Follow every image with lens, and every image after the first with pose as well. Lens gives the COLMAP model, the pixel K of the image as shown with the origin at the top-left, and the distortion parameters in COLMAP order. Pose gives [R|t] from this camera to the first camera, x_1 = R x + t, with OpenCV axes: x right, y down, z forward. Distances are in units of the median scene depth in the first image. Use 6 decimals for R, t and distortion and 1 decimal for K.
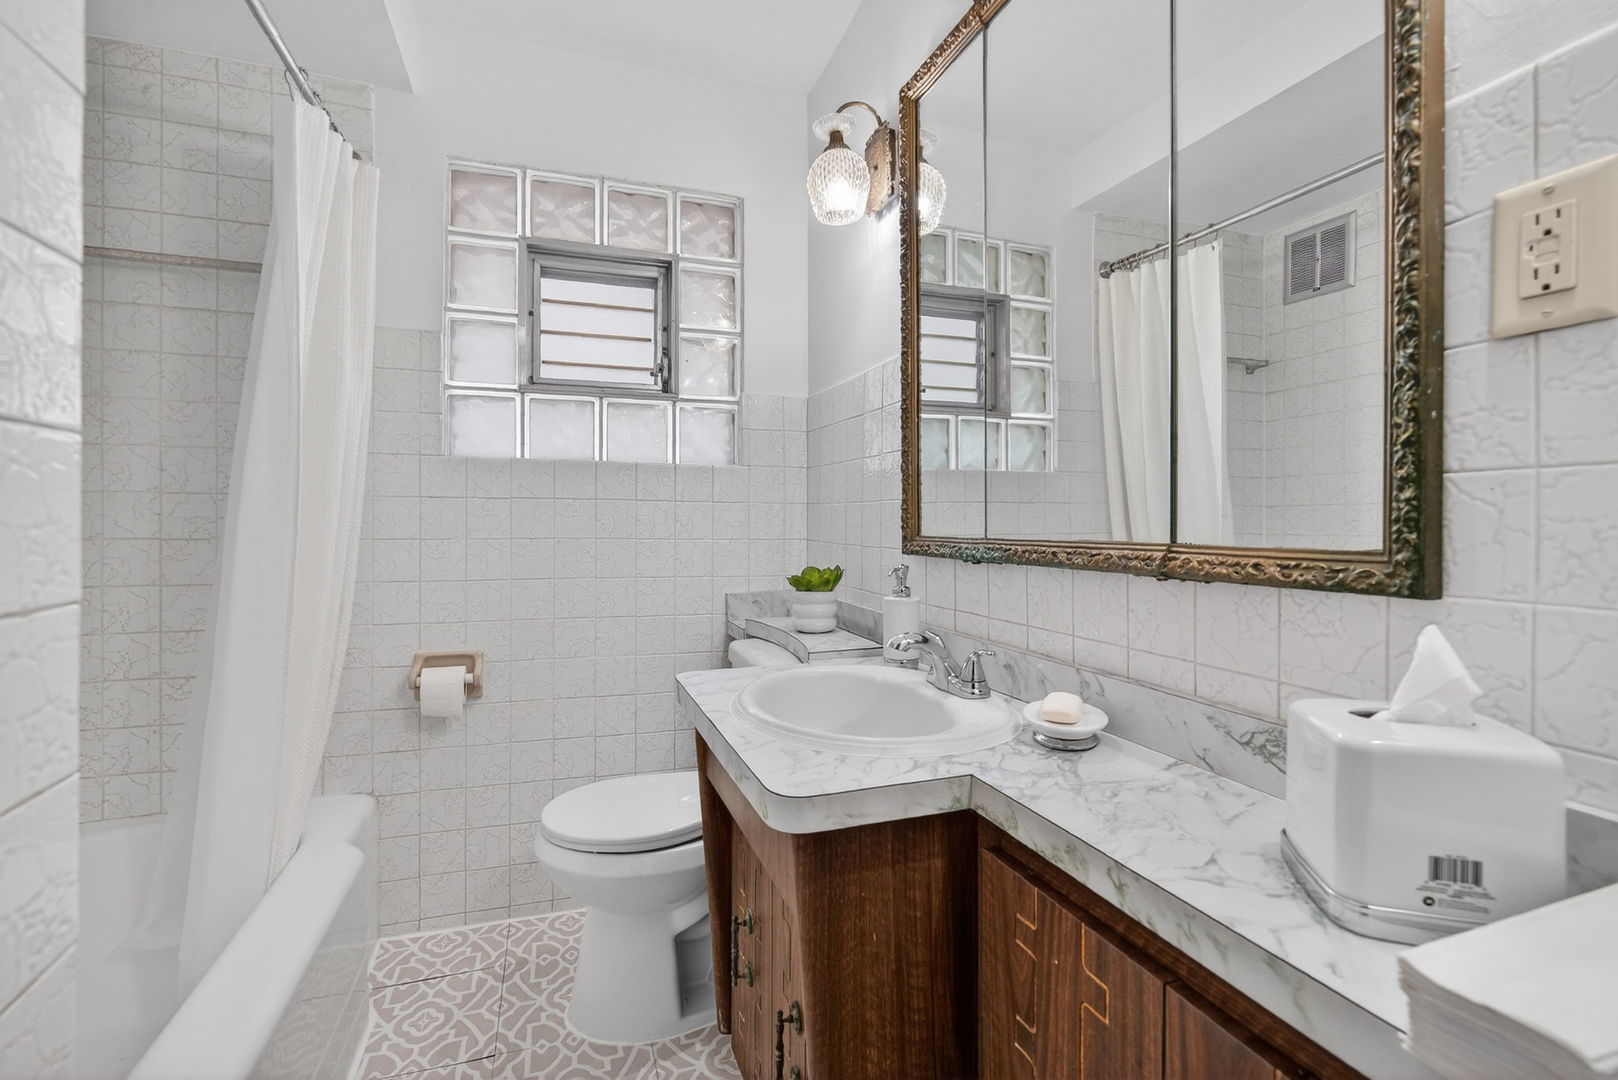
lens RADIAL K [[744.8, 0, 819.4], [0, 744.8, 525.2], [0, 0, 1]] dist [-0.003028, 0.000066]
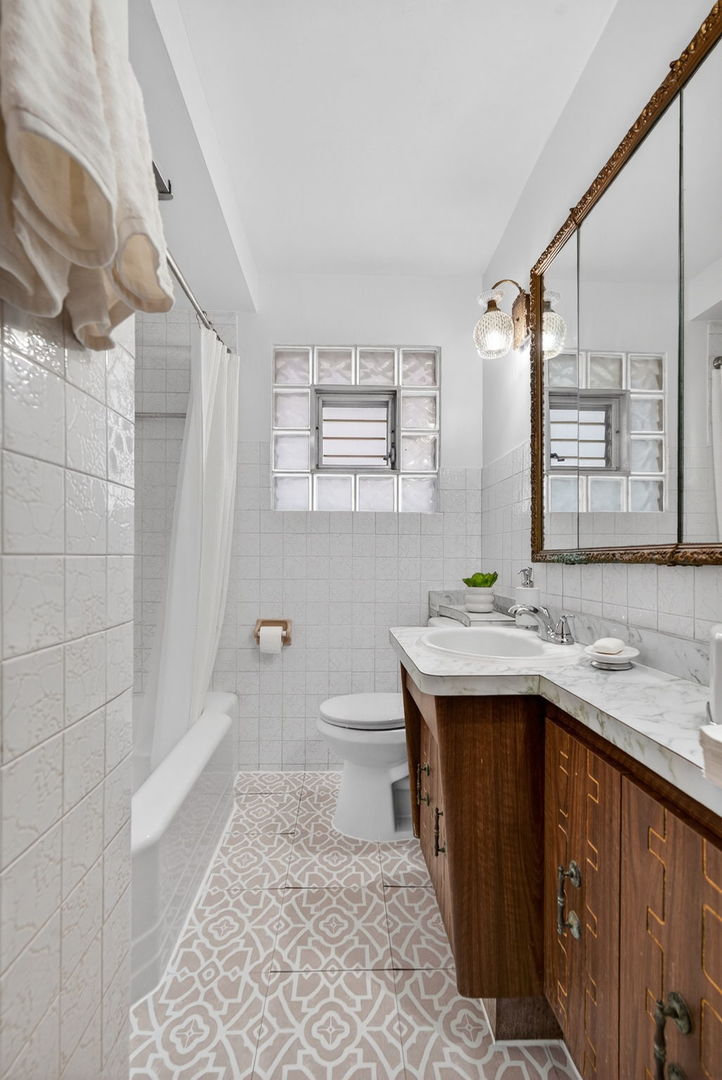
lens RADIAL K [[489.9, 0, 363.7], [0, 489.9, 554.3], [0, 0, 1]] dist [0.002937, 0.000225]
pose [[0.958754, -0.002227, -0.284228, 0.057195], [0.000392, 0.999979, -0.006513, 0.025122], [0.284237, 0.006133, 0.958735, -0.091555]]
